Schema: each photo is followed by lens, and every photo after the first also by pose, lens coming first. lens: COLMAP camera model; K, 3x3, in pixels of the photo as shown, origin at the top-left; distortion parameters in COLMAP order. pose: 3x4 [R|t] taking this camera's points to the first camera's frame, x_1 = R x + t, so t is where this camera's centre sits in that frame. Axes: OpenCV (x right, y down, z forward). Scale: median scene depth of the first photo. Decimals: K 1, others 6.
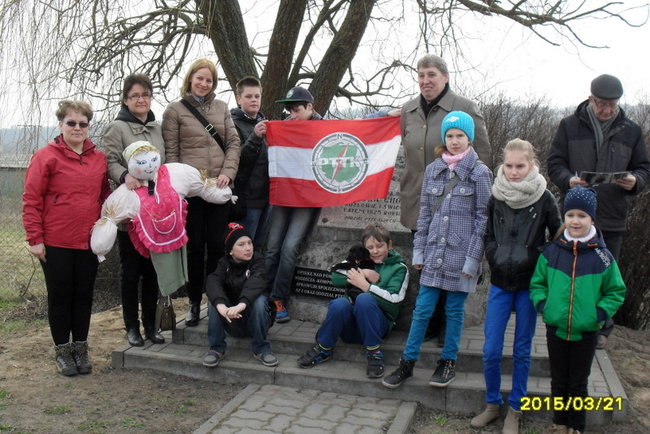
lens RADIAL K [[738.4, 0, 325.0], [0, 738.4, 217.0], [0, 0, 1]] dist [-0.233541, 0.297965]
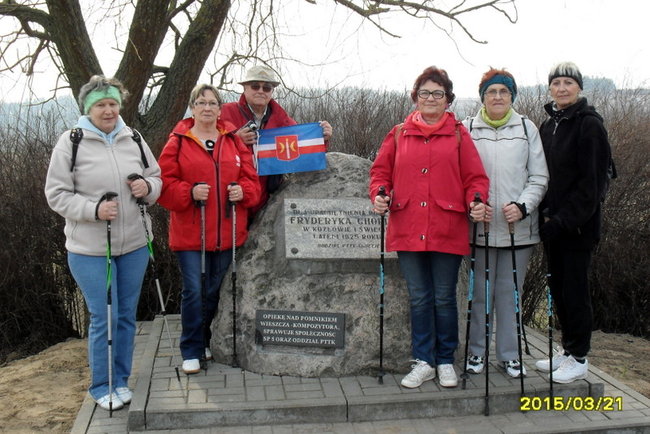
lens RADIAL K [[738.4, 0, 325.0], [0, 738.4, 217.0], [0, 0, 1]] dist [-0.233541, 0.297965]
pose [[0.922049, -0.060980, 0.382239, -0.276639], [0.054723, 0.998130, 0.027230, -0.052810], [-0.383185, -0.004190, 0.923662, 0.227278]]
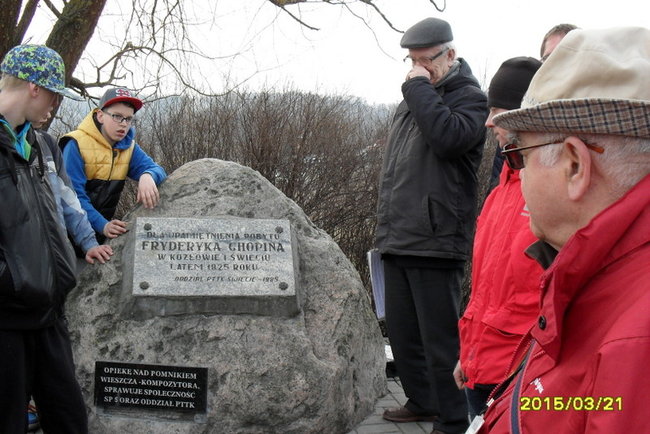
lens RADIAL K [[738.4, 0, 325.0], [0, 738.4, 217.0], [0, 0, 1]] dist [-0.233541, 0.297965]
pose [[0.888217, -0.054841, 0.456138, -0.142301], [0.048591, 0.998495, 0.025430, -0.062135], [-0.456847, -0.000424, 0.889545, 0.367844]]
